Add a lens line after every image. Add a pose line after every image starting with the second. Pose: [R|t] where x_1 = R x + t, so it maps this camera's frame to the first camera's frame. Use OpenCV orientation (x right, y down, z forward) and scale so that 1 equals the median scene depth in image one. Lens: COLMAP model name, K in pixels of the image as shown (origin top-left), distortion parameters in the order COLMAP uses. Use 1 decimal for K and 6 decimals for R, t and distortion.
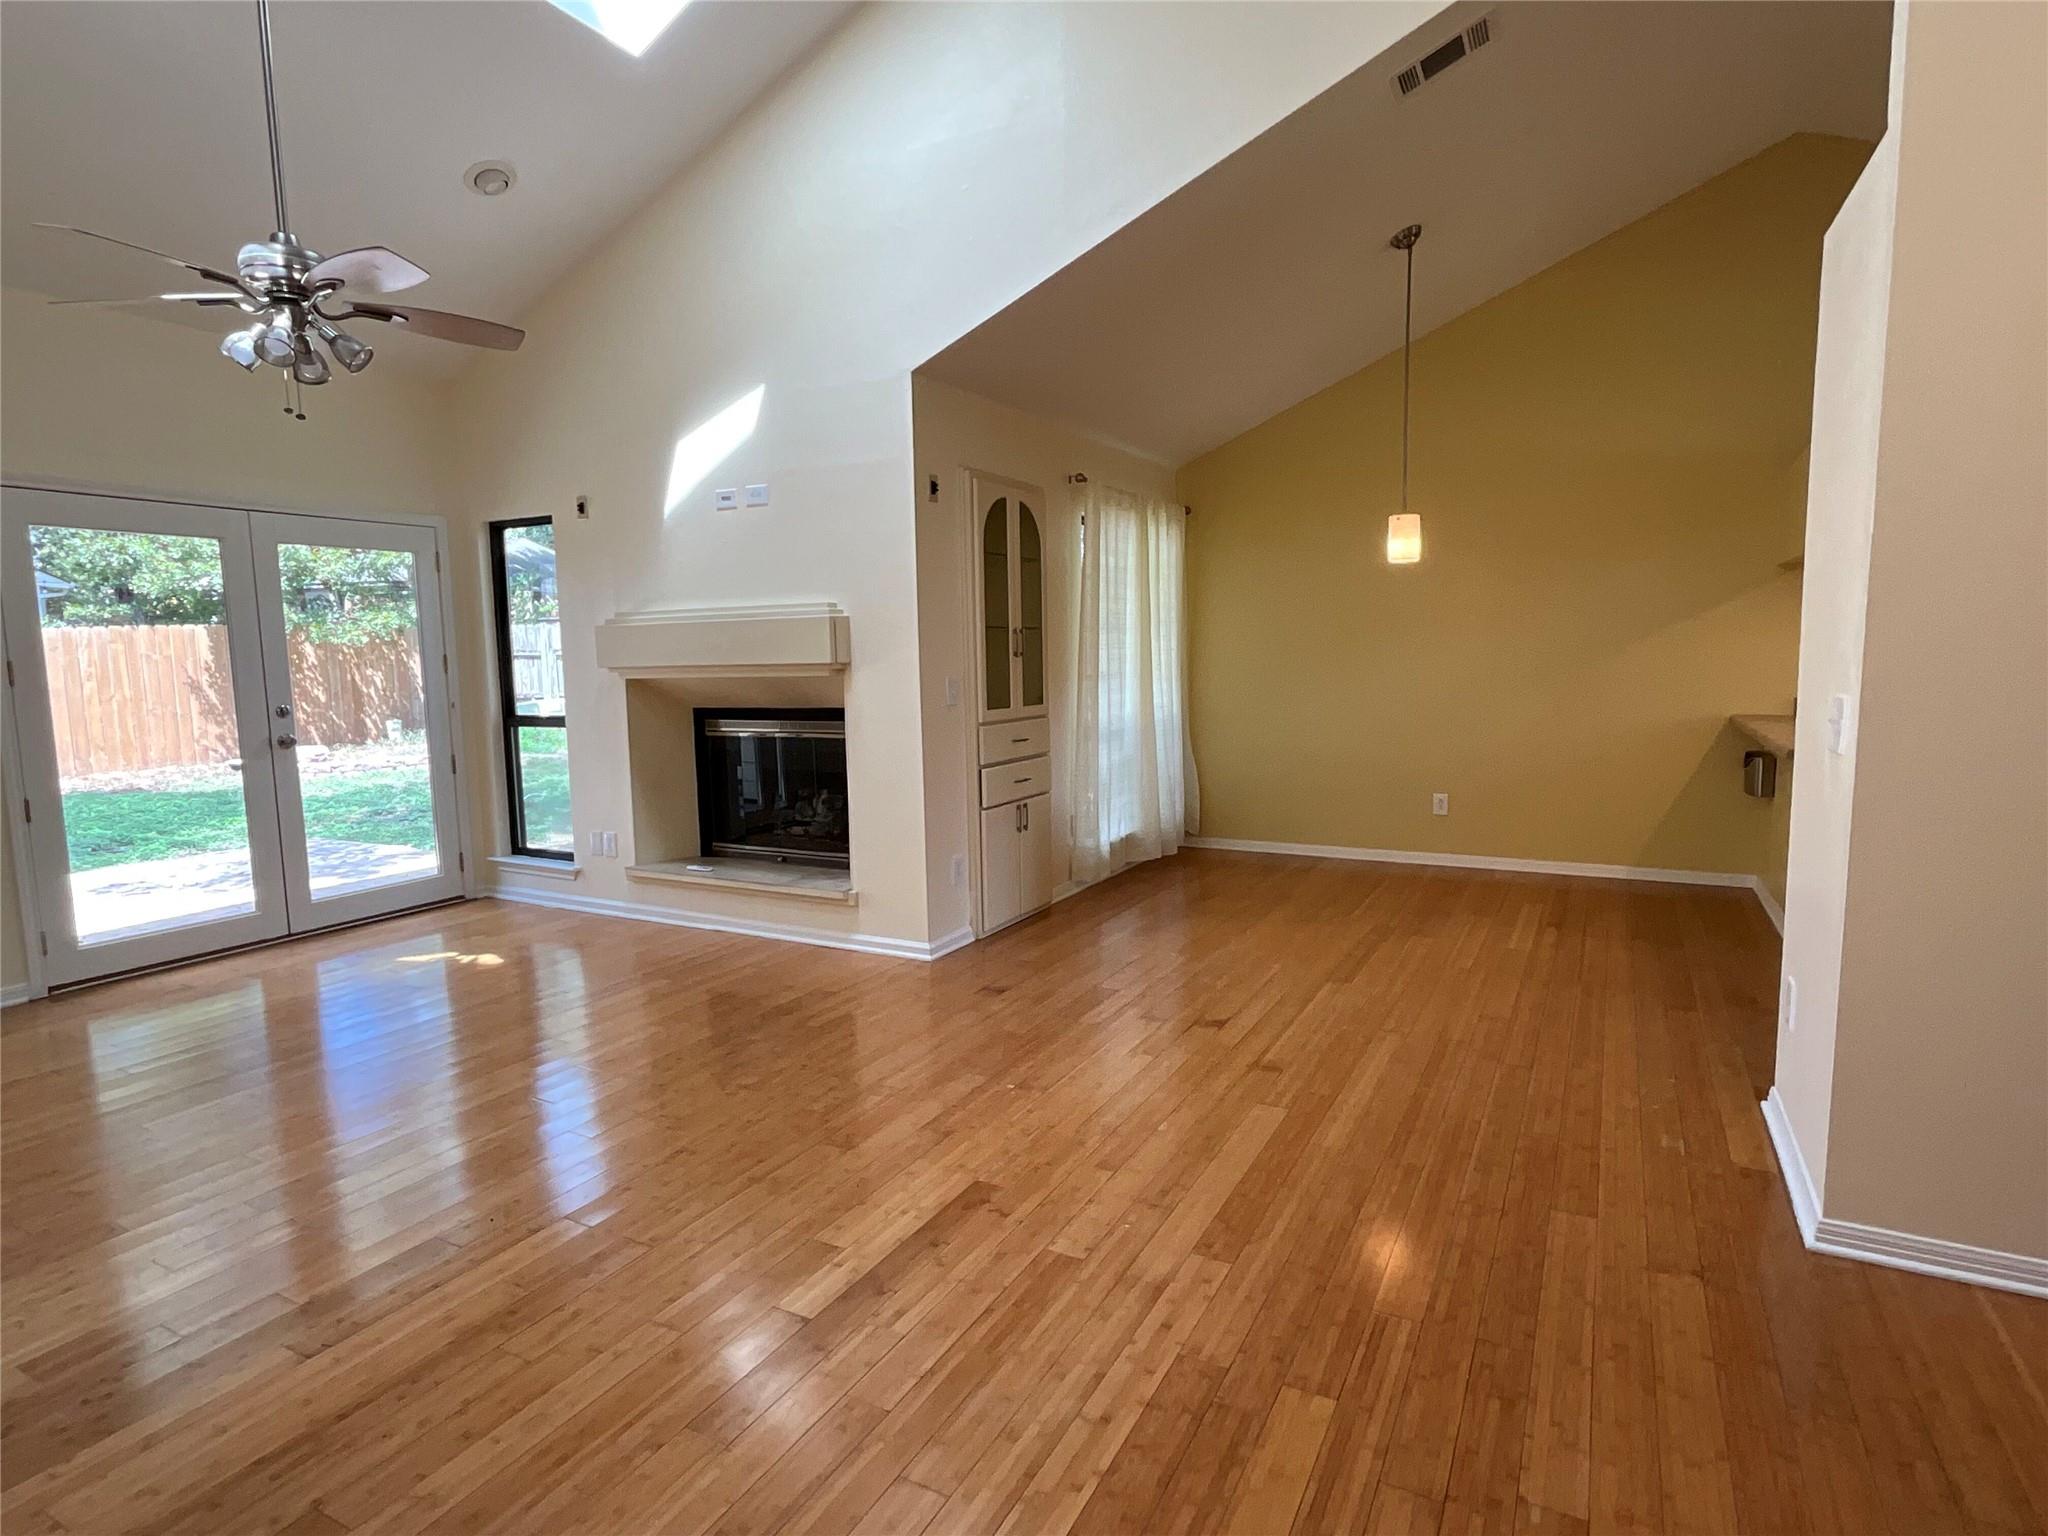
lens RADIAL K [[1089.2, 0, 1011.2], [0, 1089.2, 771.7], [0, 0, 1]] dist [-0.011883, 0.009912]
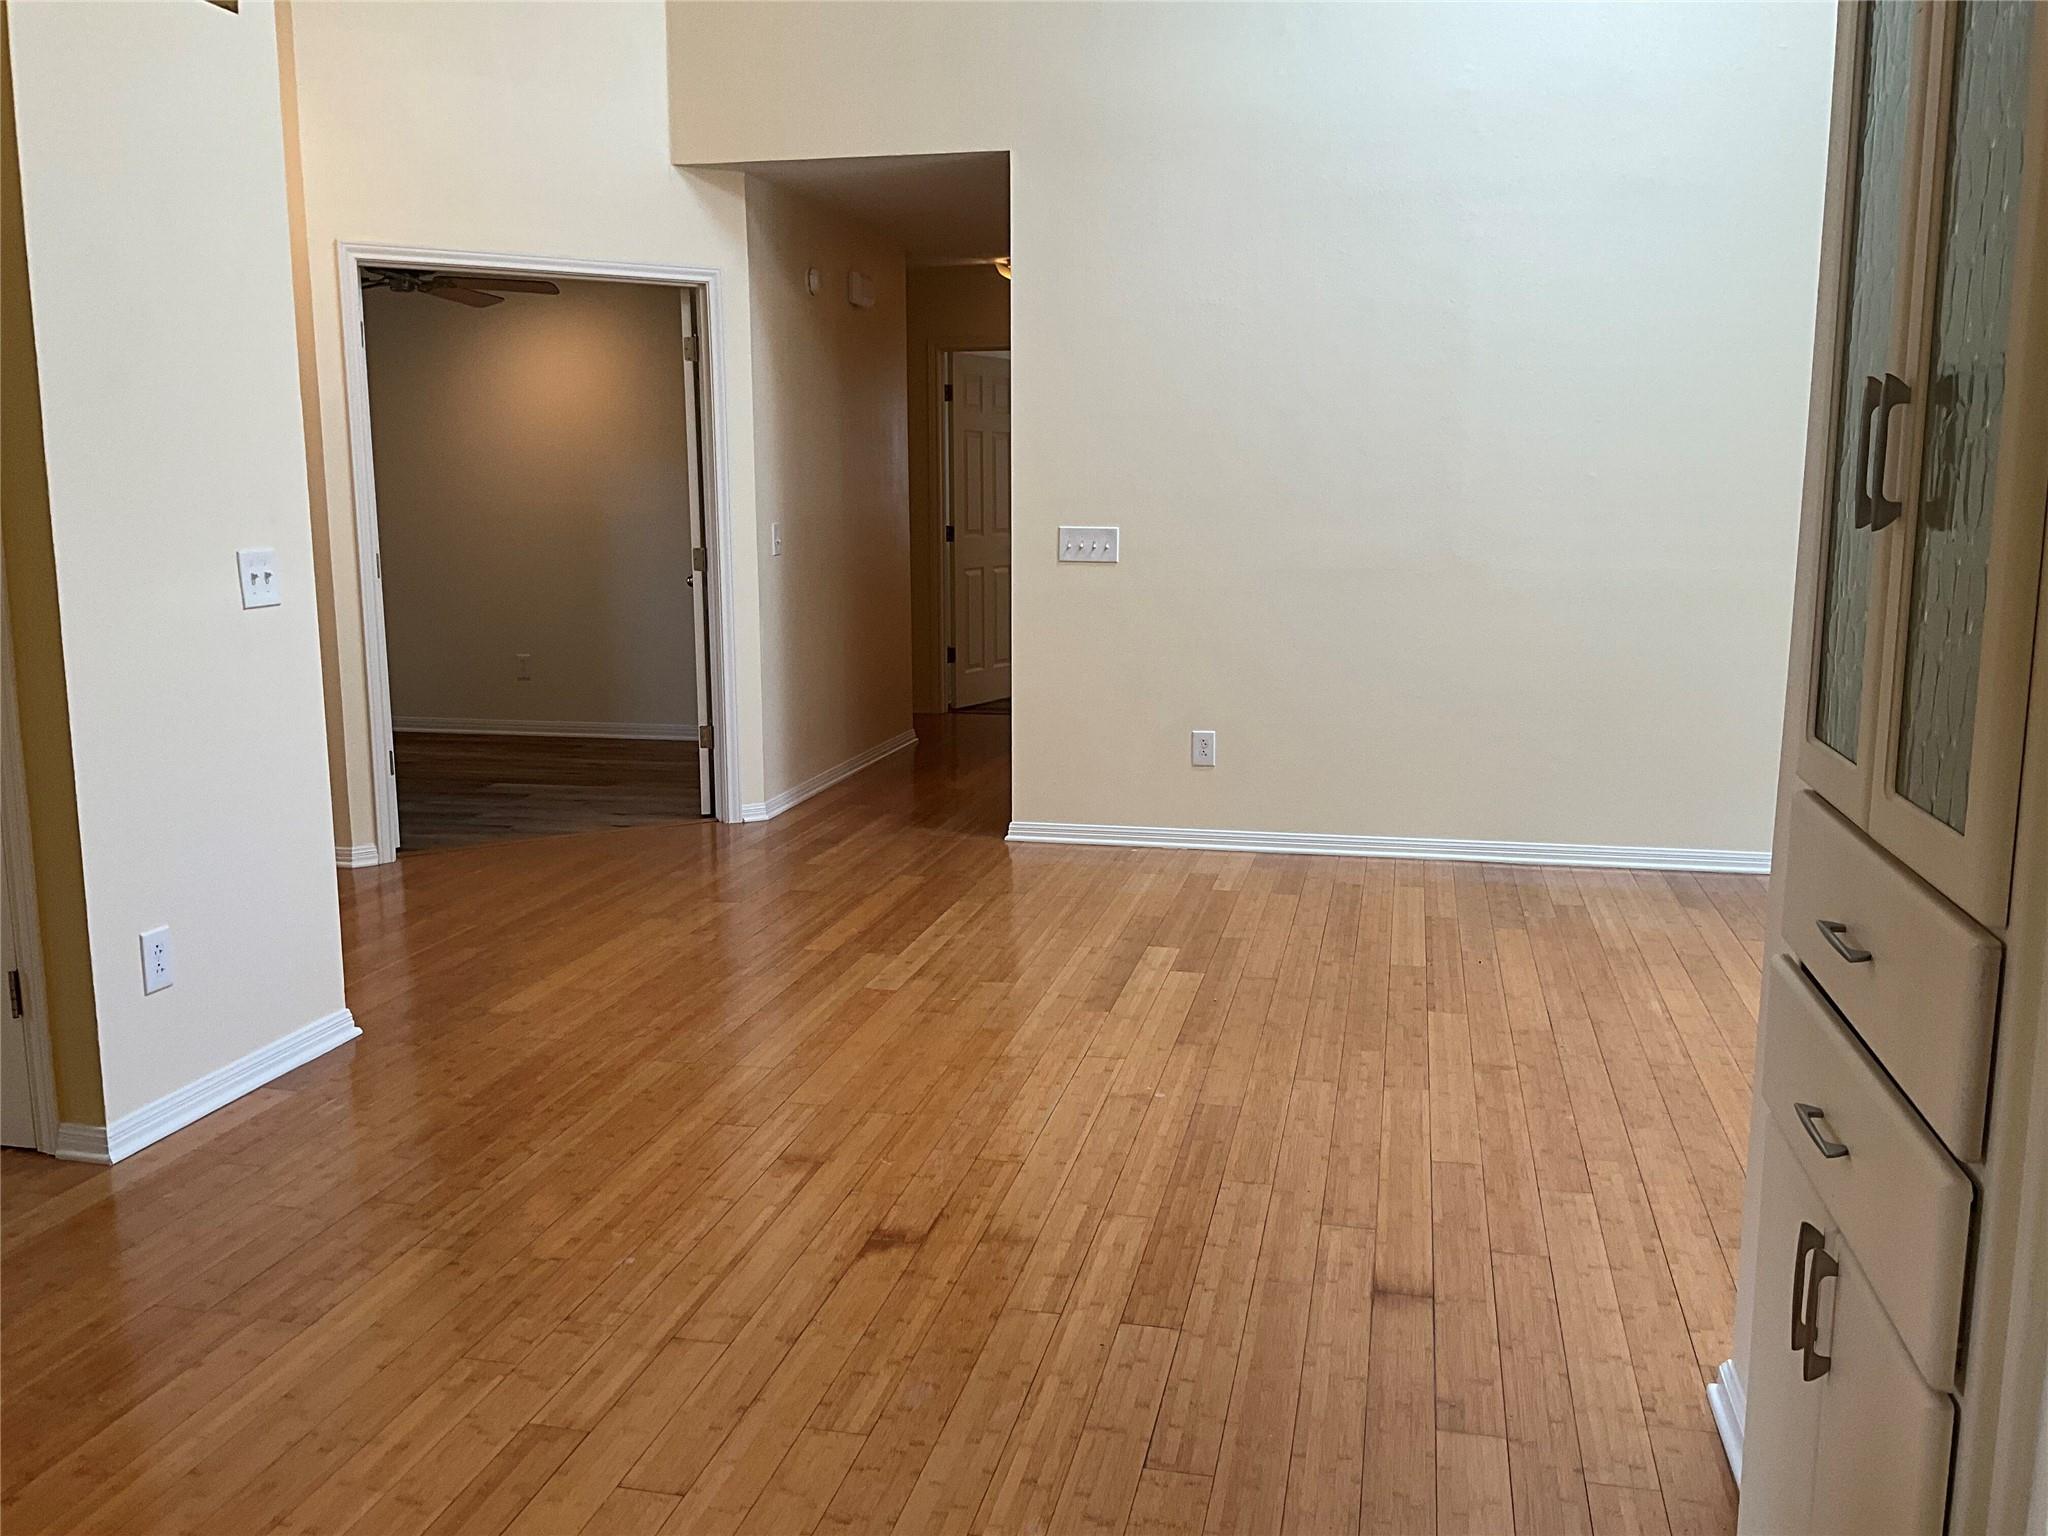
lens RADIAL K [[1658.7, 0, 1029.1], [0, 1658.7, 771.8], [0, 0, 1]] dist [0.004350, -0.031066]
pose [[-0.959731, 0.071023, -0.271796, 0.234313], [-0.007886, 0.960320, 0.278788, -0.142642], [0.280811, 0.269705, -0.921089, 1.234313]]
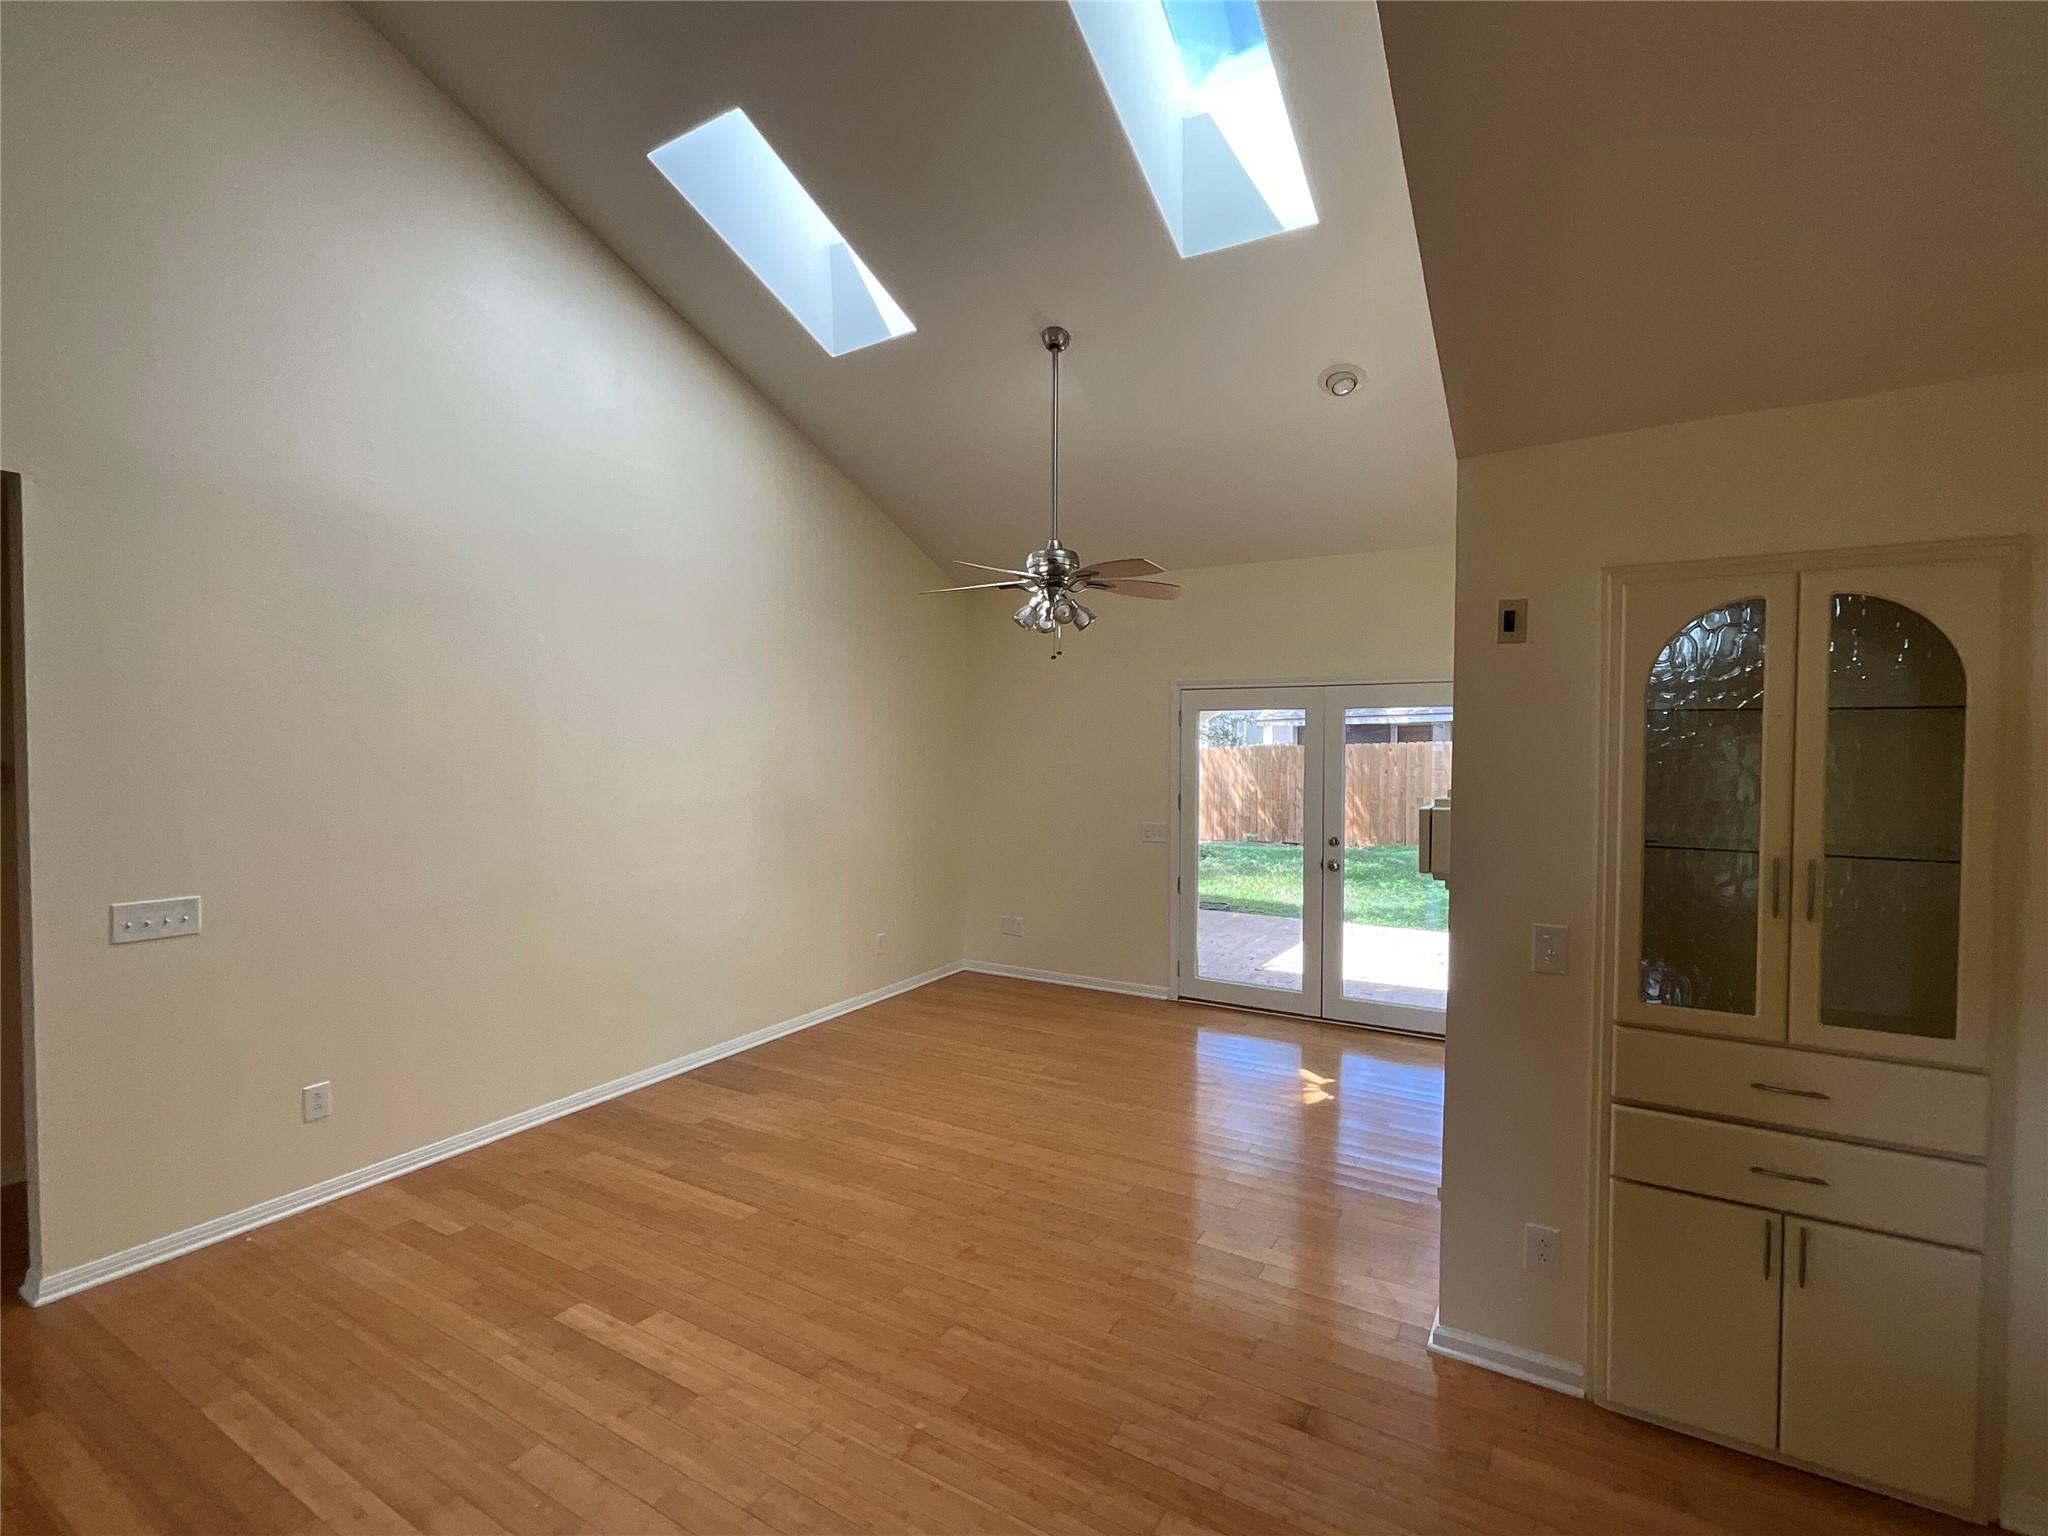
lens RADIAL K [[944.6, 0, 1016.2], [0, 944.6, 771.1], [0, 0, 1]] dist [0.001927, 0.001321]
pose [[-0.037131, 0.047760, -0.998168, 0.433191], [-0.110898, 0.992491, 0.051614, -0.153058], [0.993138, 0.112612, -0.031556, 0.663268]]
